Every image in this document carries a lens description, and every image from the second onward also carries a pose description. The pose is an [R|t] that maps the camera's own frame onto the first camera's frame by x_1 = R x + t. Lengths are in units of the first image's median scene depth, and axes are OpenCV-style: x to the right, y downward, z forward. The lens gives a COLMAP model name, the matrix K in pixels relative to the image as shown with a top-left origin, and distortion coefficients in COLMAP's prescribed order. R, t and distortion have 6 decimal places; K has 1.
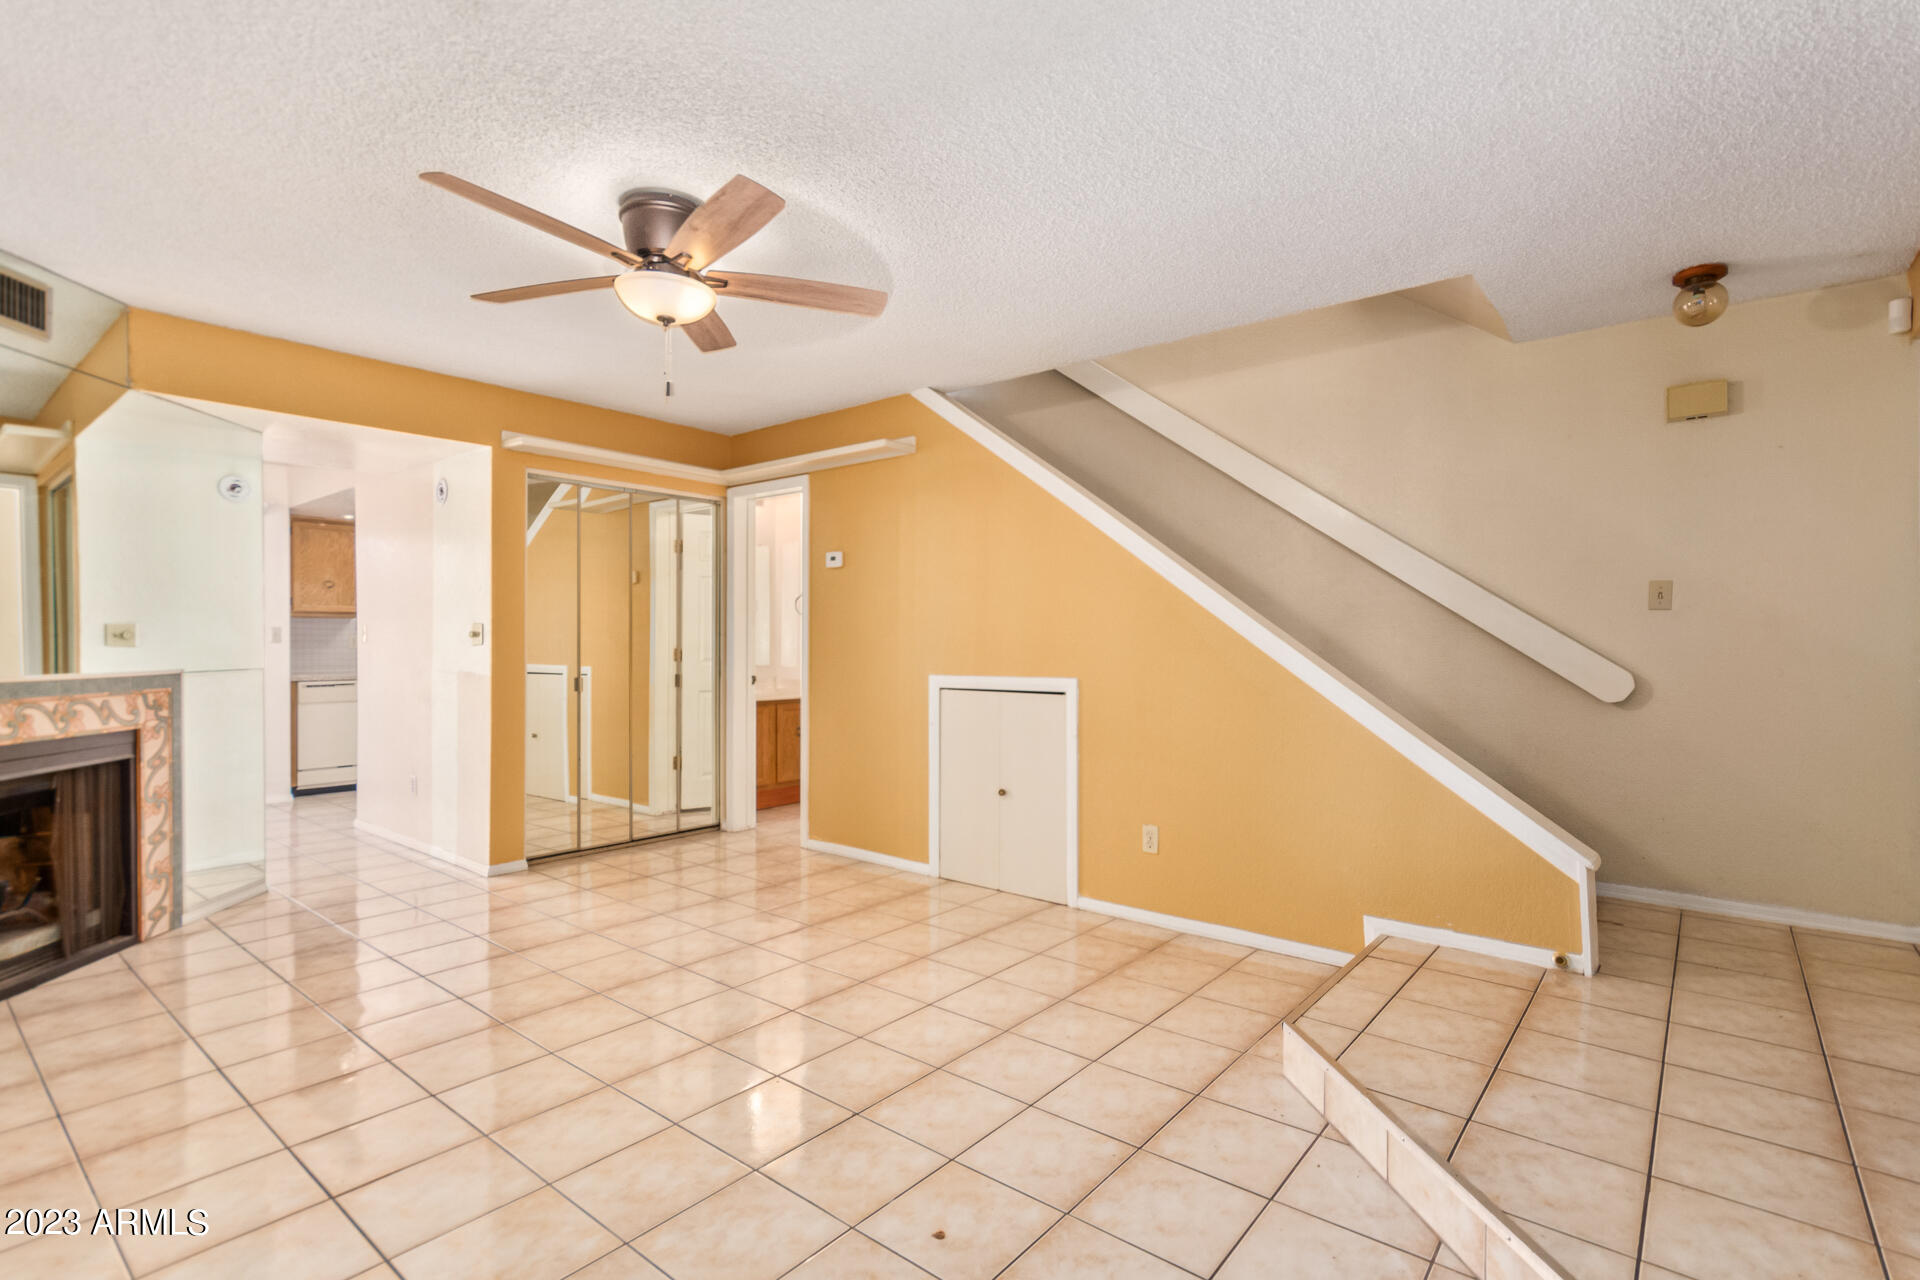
lens RADIAL K [[891.1, 0, 991.8], [0, 891.1, 637.0], [0, 0, 1]] dist [0.005898, 0.001457]
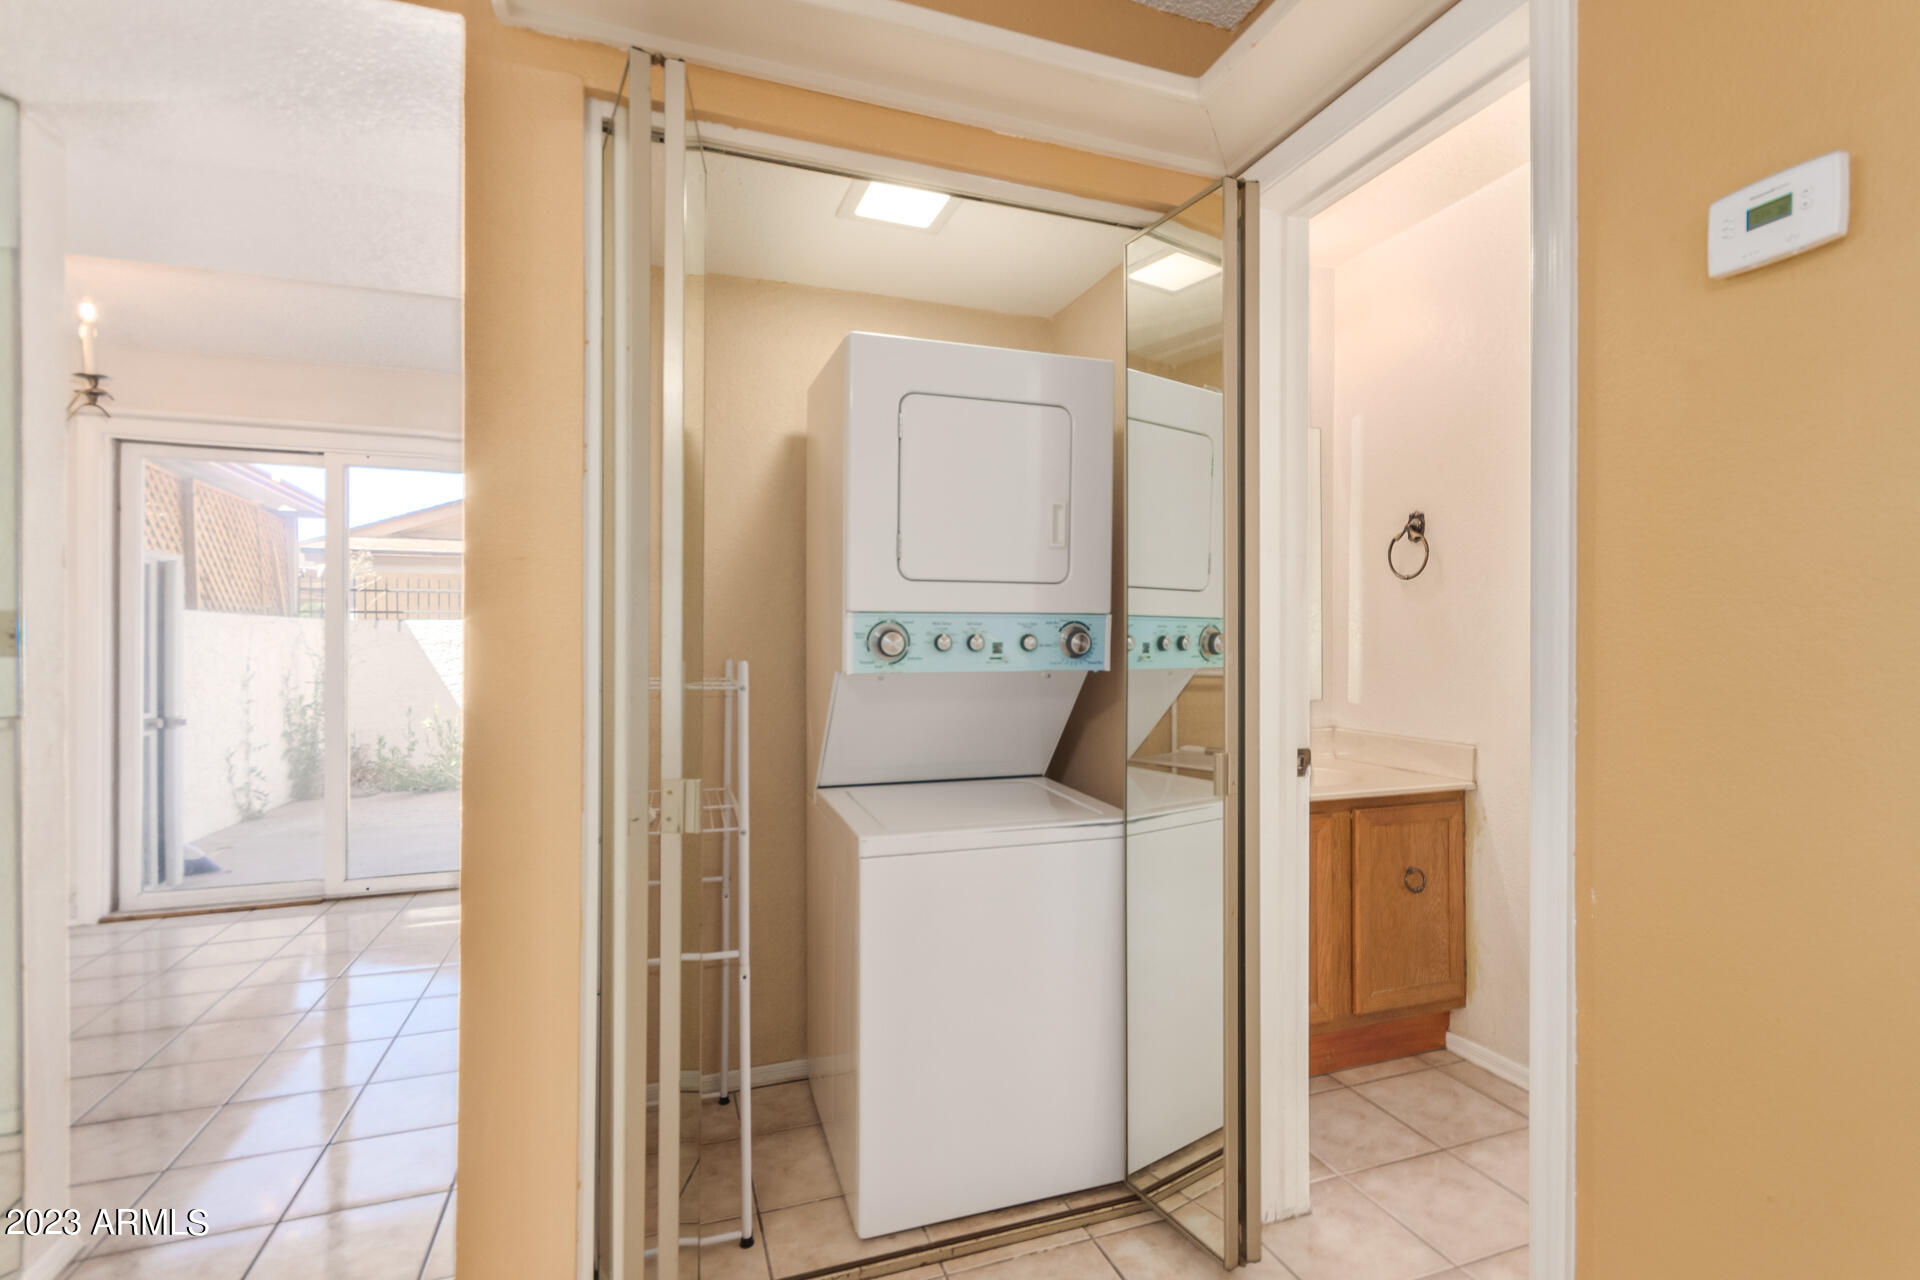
lens RADIAL K [[891.1, 0, 993.1], [0, 891.1, 645.2], [0, 0, 1]] dist [0.005898, 0.001457]
pose [[0.863088, -0.003576, -0.505041, -0.322178], [0.005402, 0.999983, 0.002150, 0.007616], [0.505025, -0.004584, 0.863093, 1.063415]]
